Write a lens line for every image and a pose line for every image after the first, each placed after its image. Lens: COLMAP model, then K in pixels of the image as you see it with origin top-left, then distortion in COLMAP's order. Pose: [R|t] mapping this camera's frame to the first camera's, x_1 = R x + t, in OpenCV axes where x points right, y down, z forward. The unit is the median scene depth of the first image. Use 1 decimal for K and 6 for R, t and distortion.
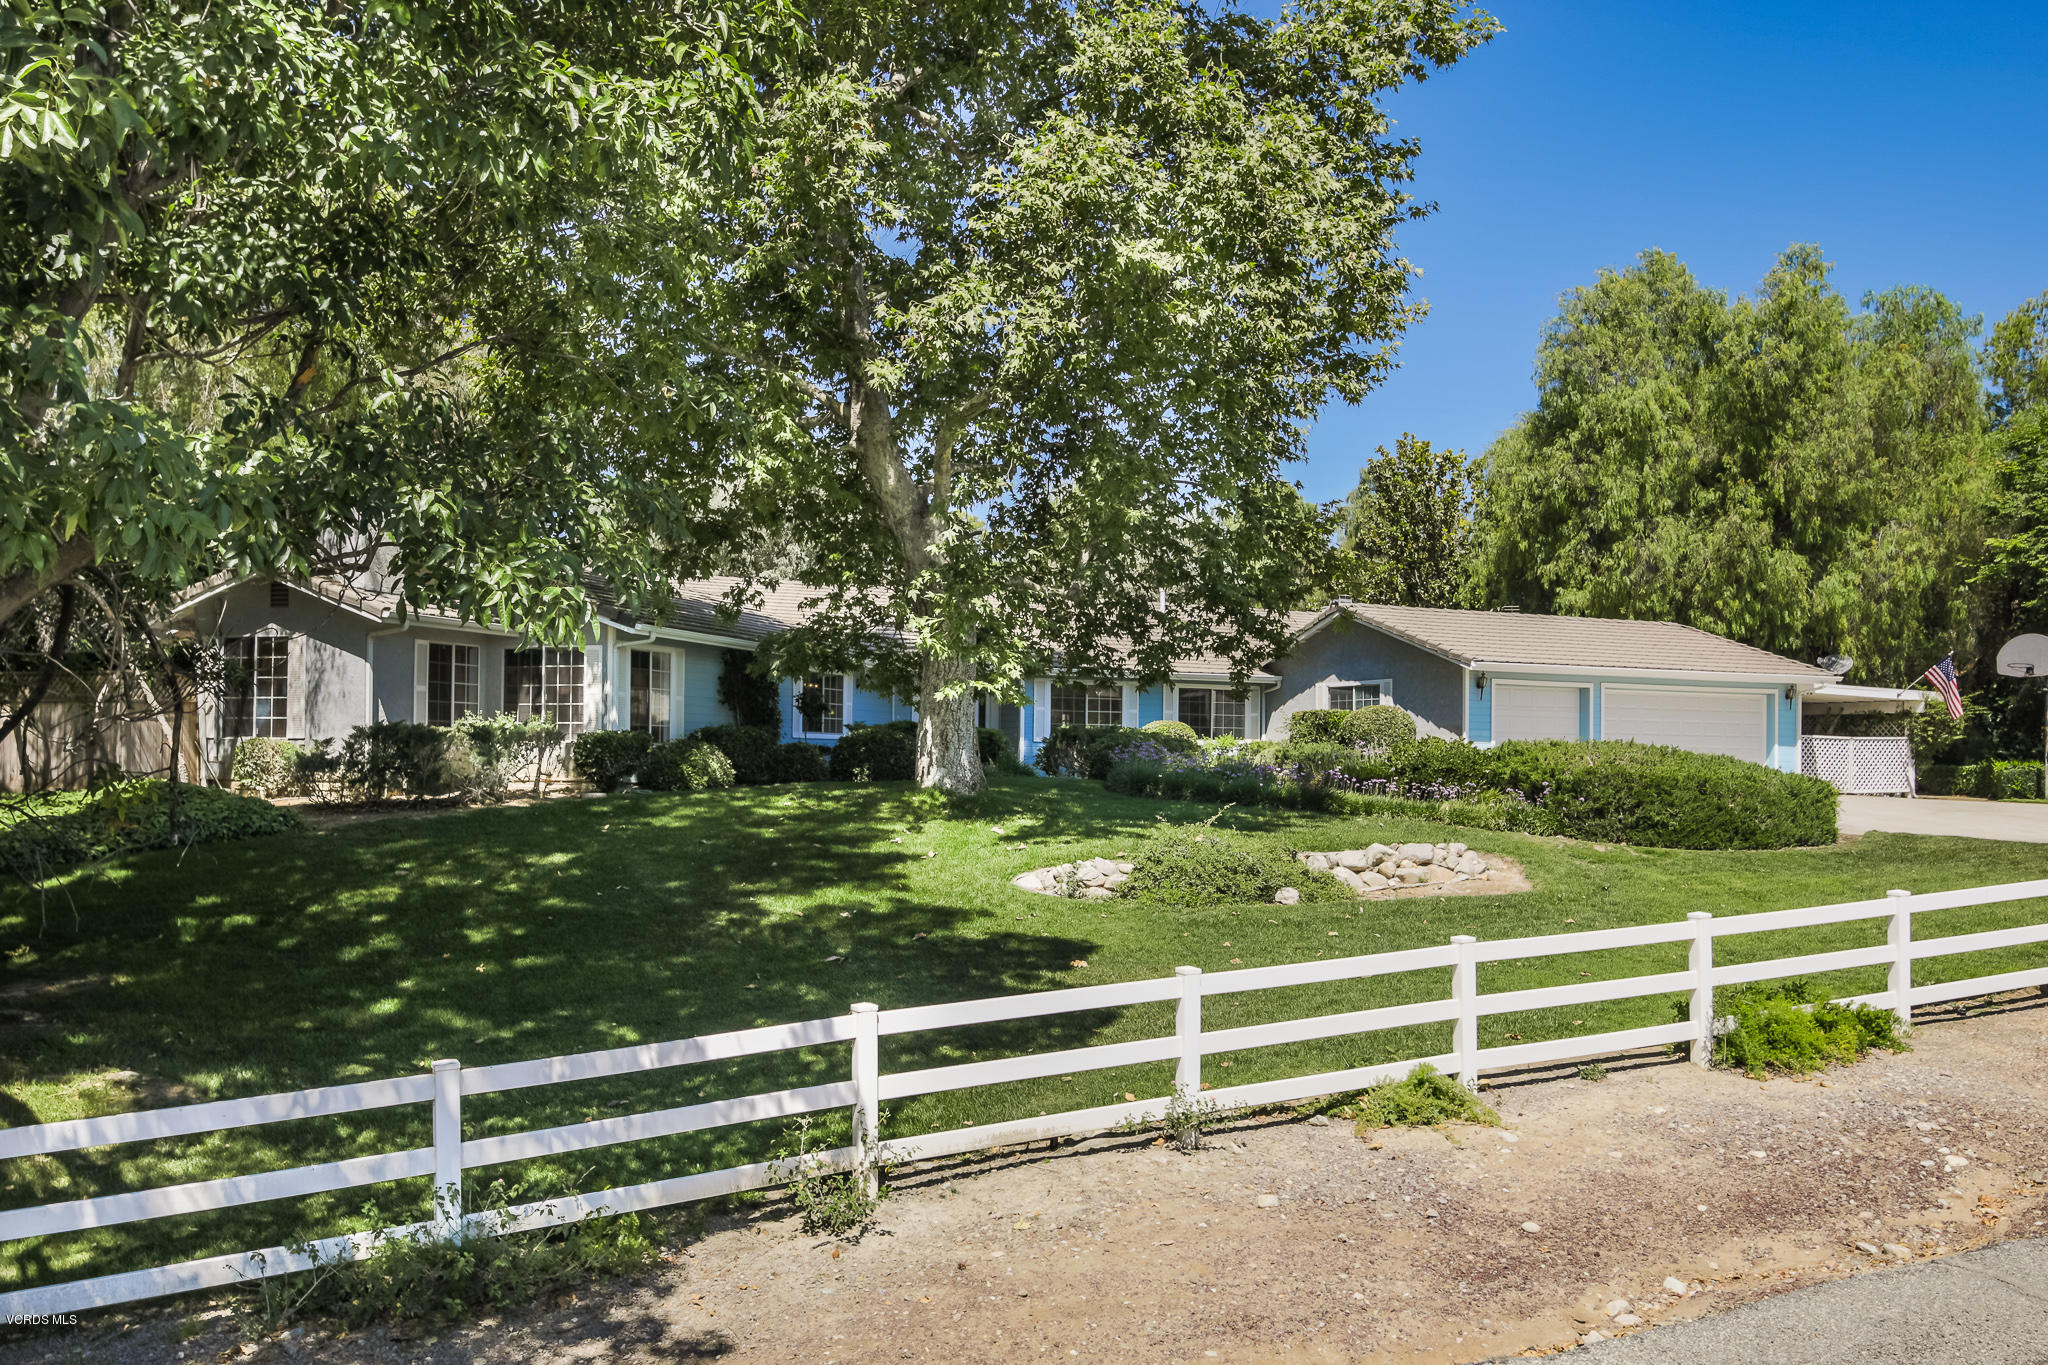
lens RADIAL K [[1506.7, 0, 1025.3], [0, 1506.7, 689.8], [0, 0, 1]] dist [0.049254, 0.001585]
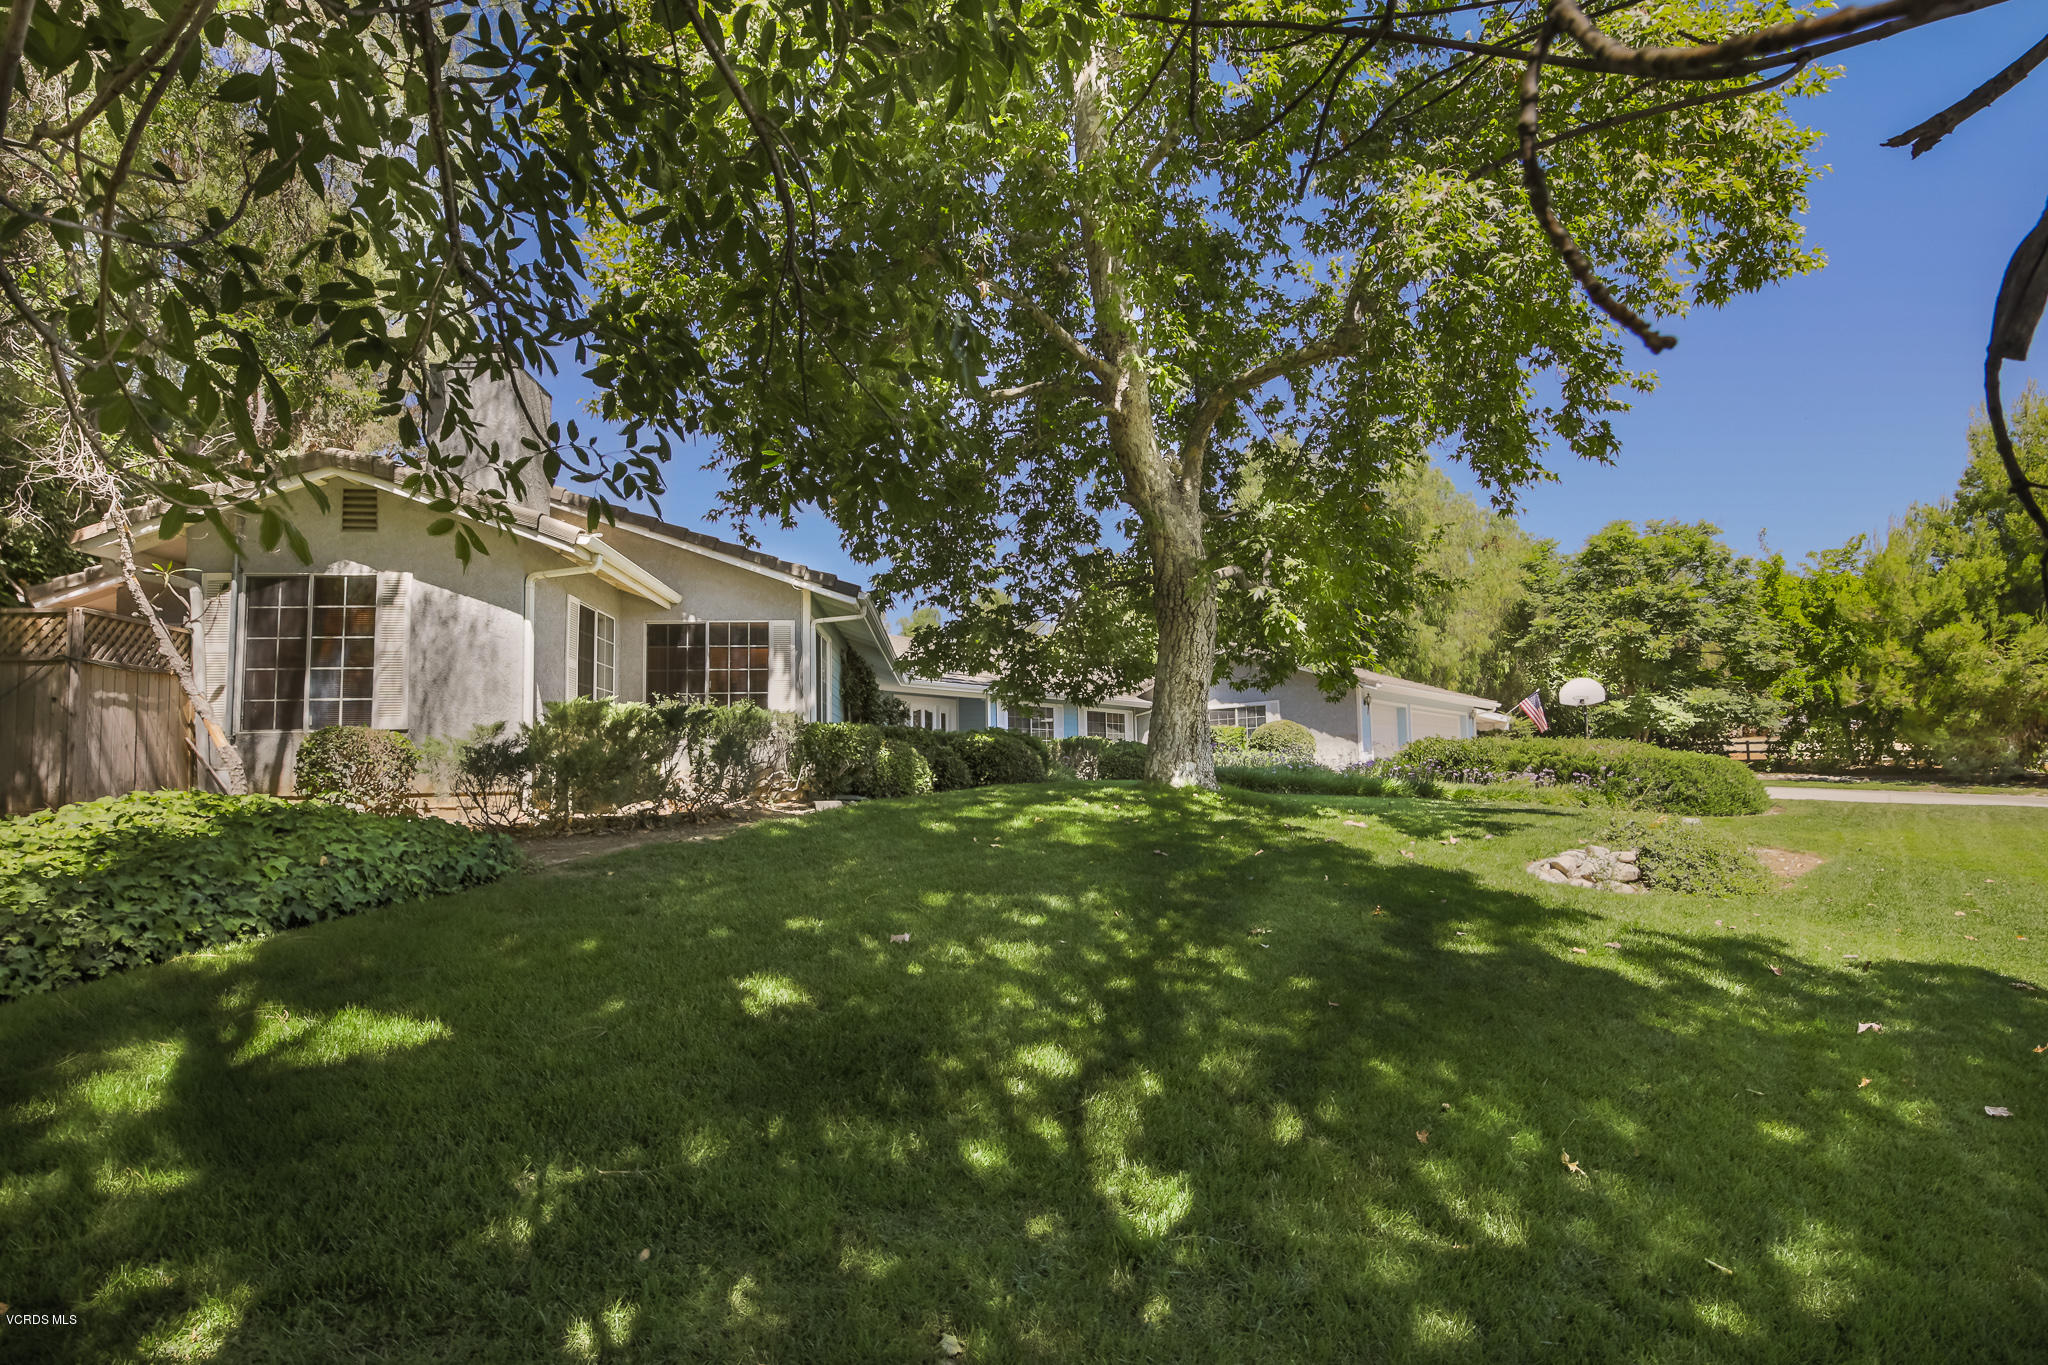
lens RADIAL K [[933.5, 0, 1034.2], [0, 933.5, 694.5], [0, 0, 1]] dist [-0.001454, -0.009377]
pose [[0.924975, 0.011216, 0.379862, -0.262680], [0.009184, 0.998613, -0.051849, 0.028321], [-0.379917, 0.051448, 0.923589, 0.364885]]
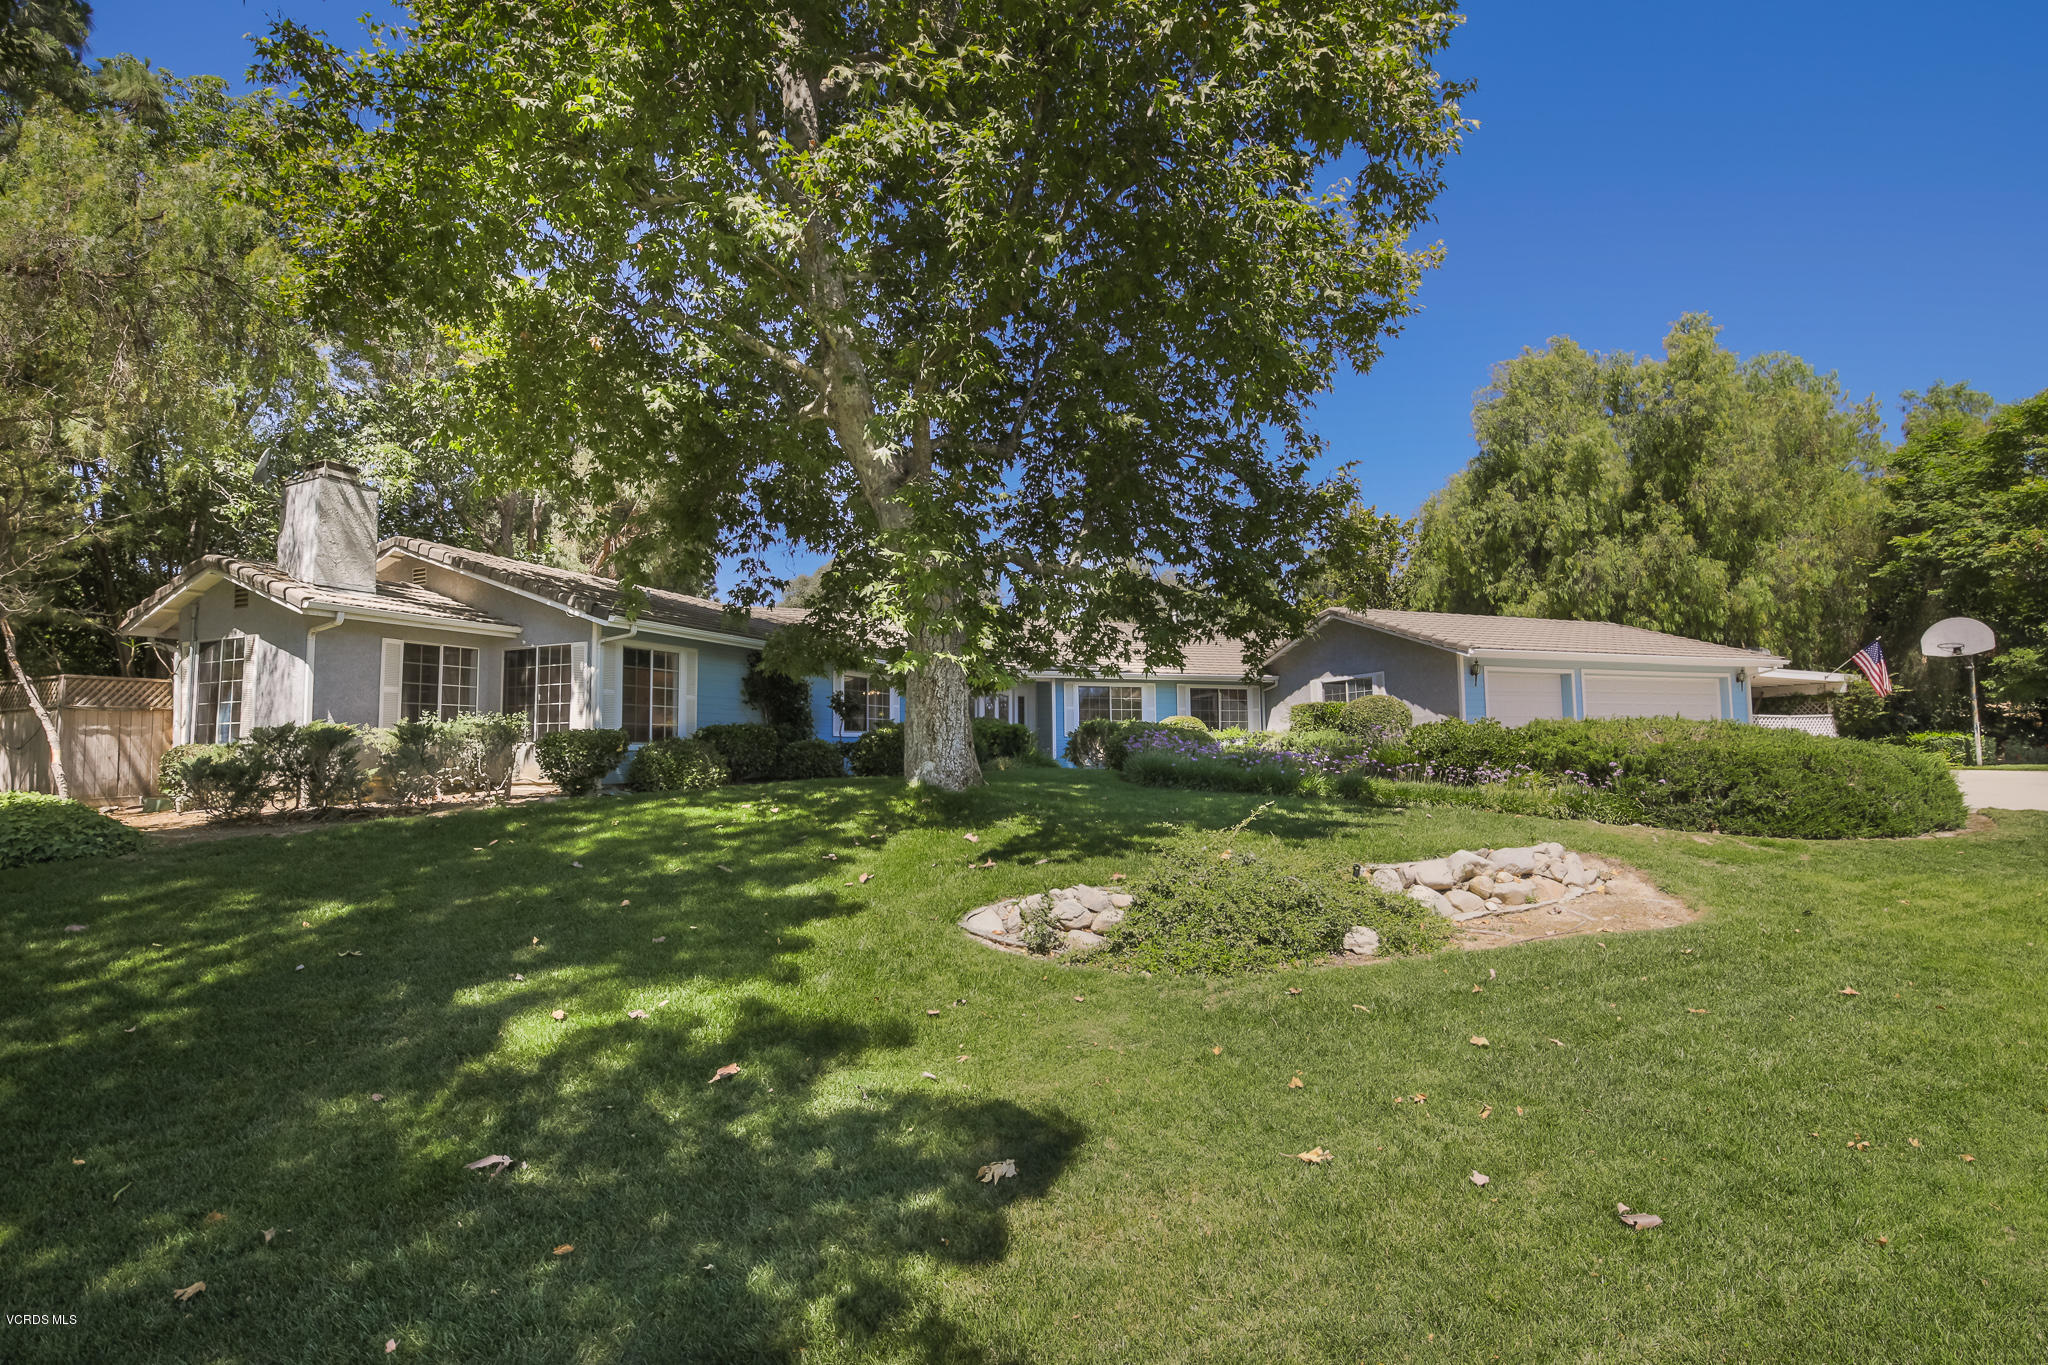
lens RADIAL K [[898.3, 0, 1021.3], [0, 898.3, 675.2], [0, 0, 1]] dist [-0.000210, -0.008139]
pose [[0.996079, -0.029371, -0.083450, 0.034011], [0.025789, 0.998712, -0.043690, 0.018039], [0.084626, 0.041366, 0.995554, 0.337644]]
